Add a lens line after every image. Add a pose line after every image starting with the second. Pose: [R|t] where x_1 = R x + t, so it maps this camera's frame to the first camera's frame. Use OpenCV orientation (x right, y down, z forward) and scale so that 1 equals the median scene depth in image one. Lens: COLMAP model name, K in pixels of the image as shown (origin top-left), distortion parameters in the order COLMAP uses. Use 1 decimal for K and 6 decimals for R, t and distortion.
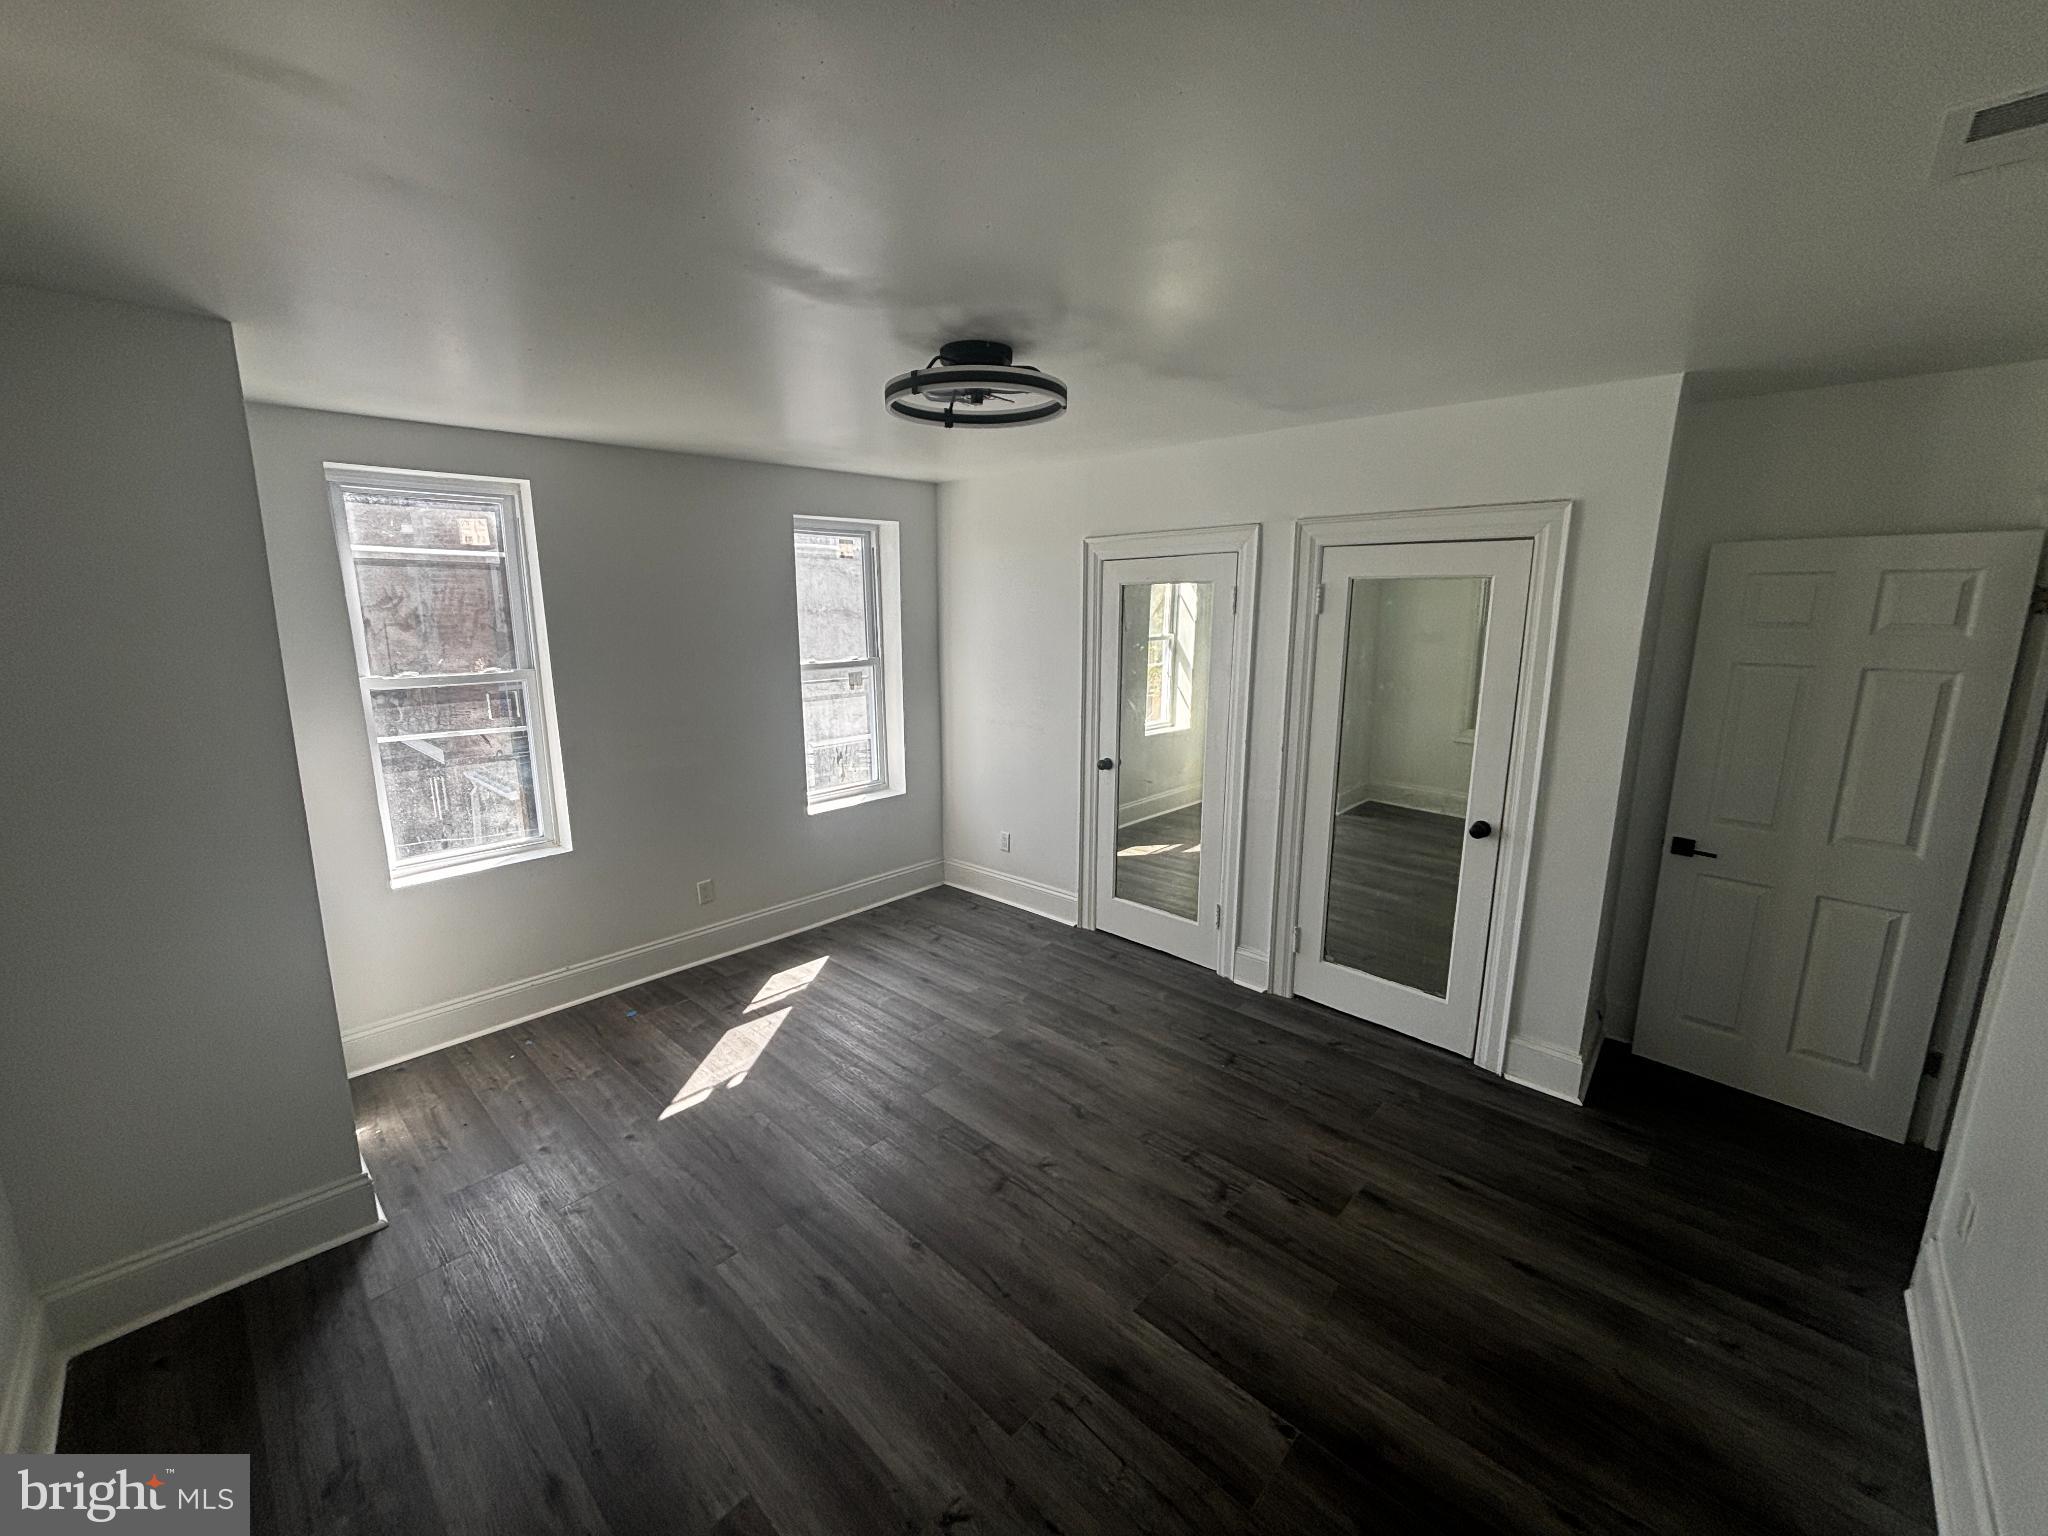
lens RADIAL K [[817.9, 0, 1022.8], [0, 817.9, 751.7], [0, 0, 1]] dist [-0.000491, -0.000469]
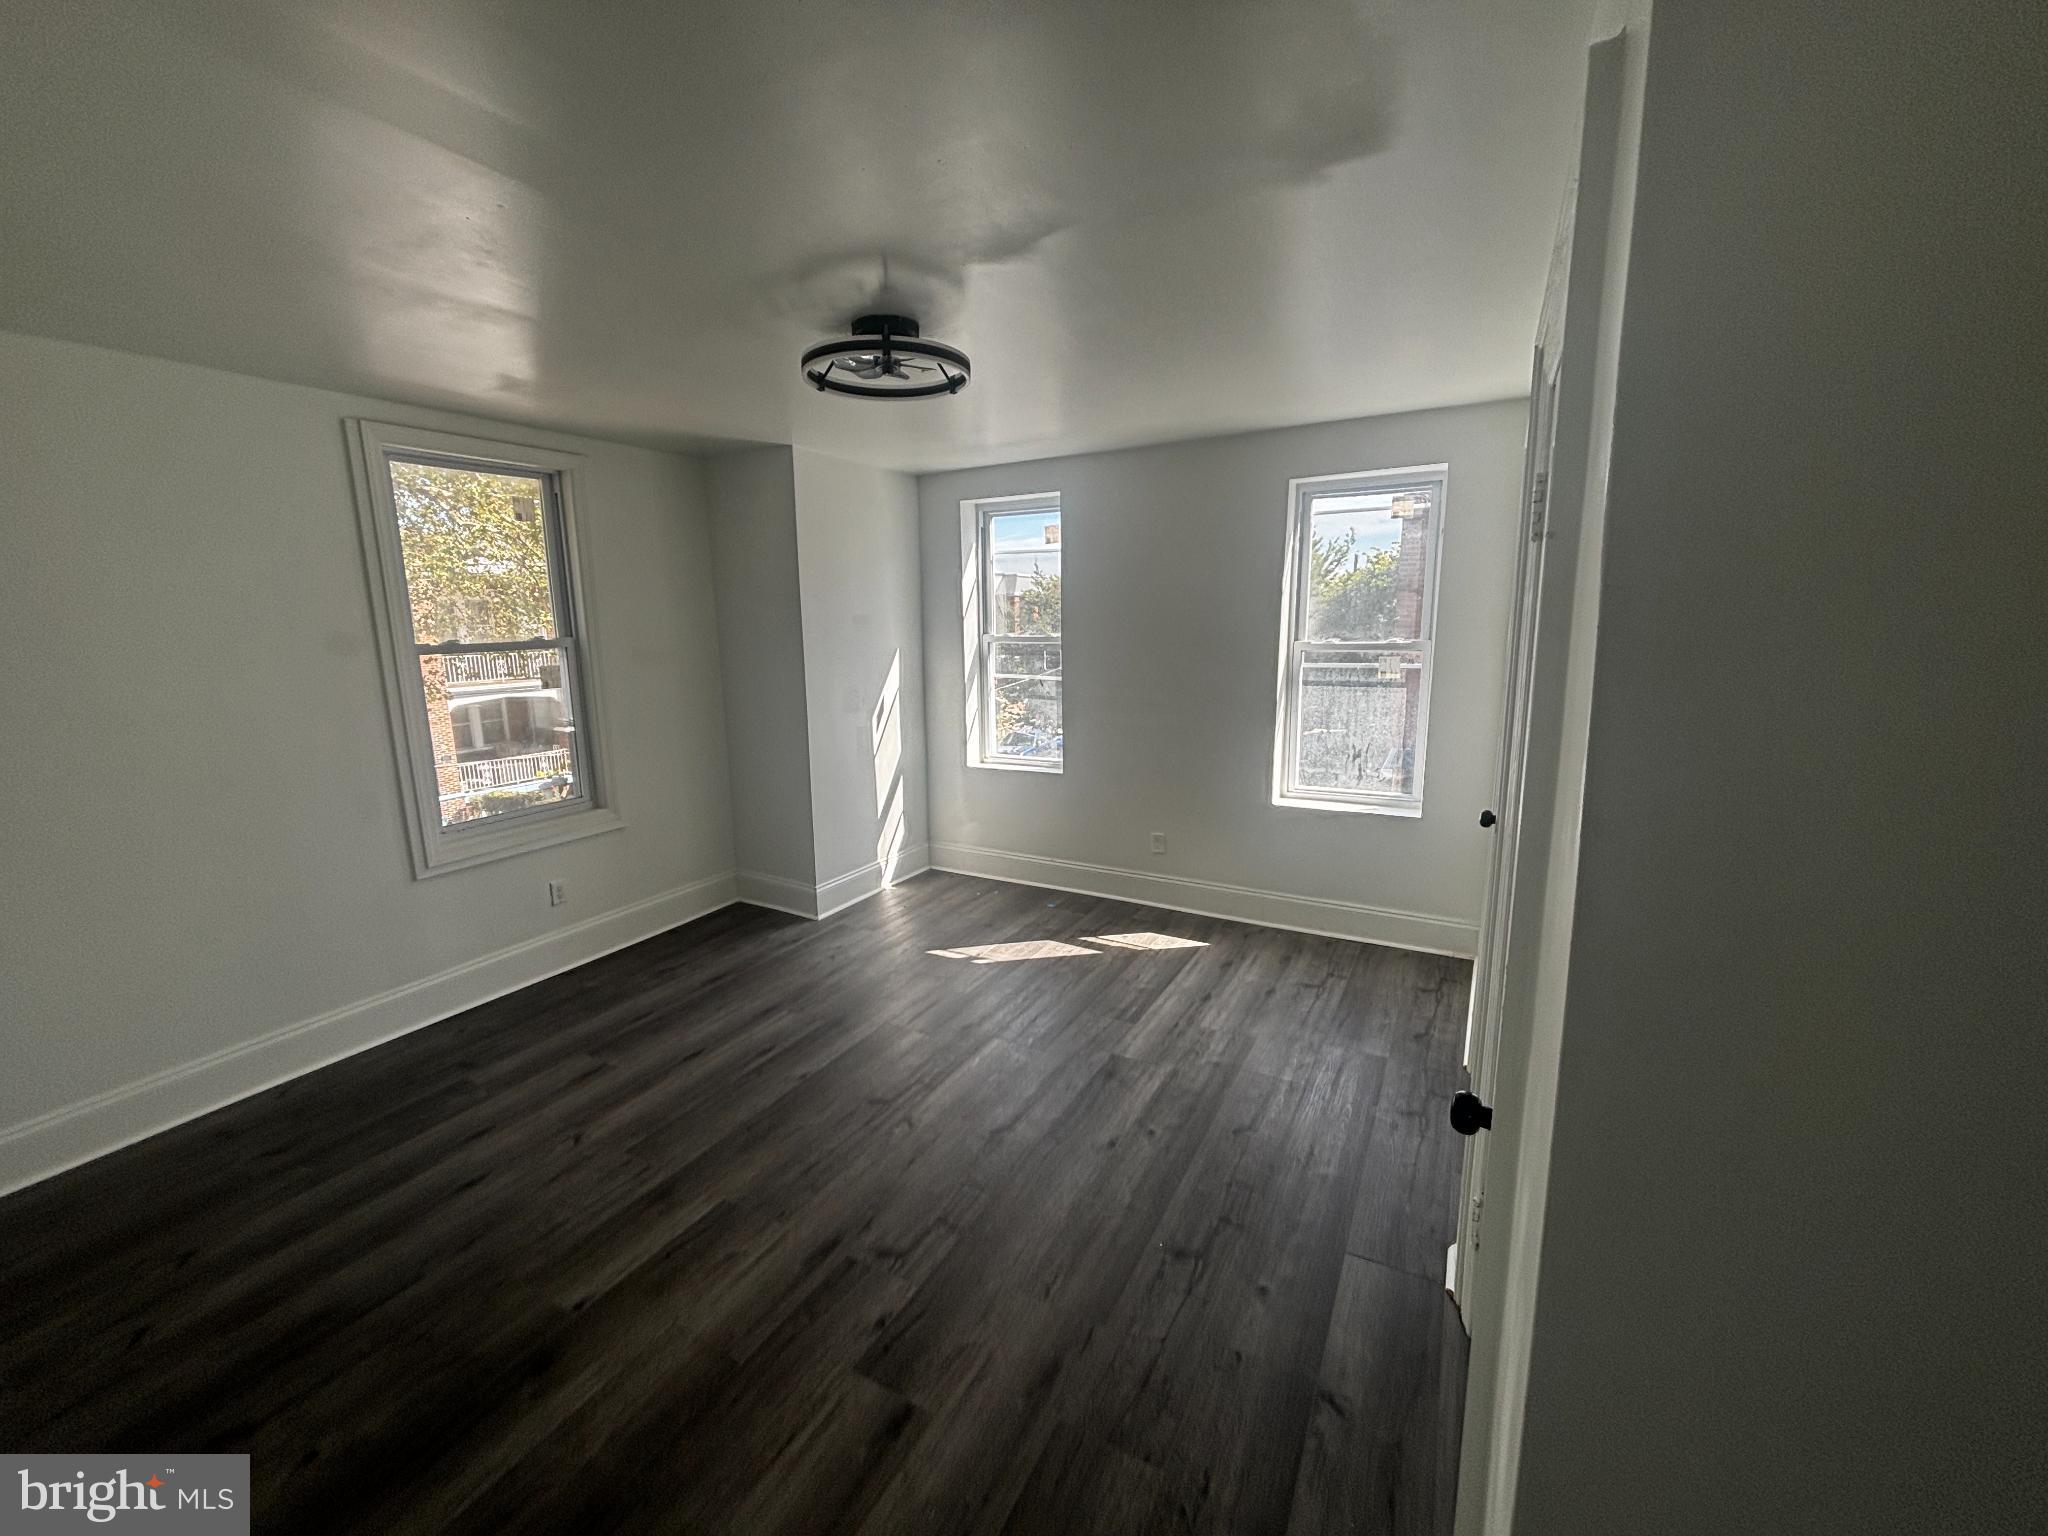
lens RADIAL K [[817.9, 0, 1022.8], [0, 817.9, 751.7], [0, 0, 1]] dist [-0.000491, -0.000469]
pose [[0.261059, 0.169928, -0.950249, 0.812239], [-0.165338, 0.977709, 0.129416, -0.086400], [0.951058, 0.123327, 0.283335, 0.672705]]
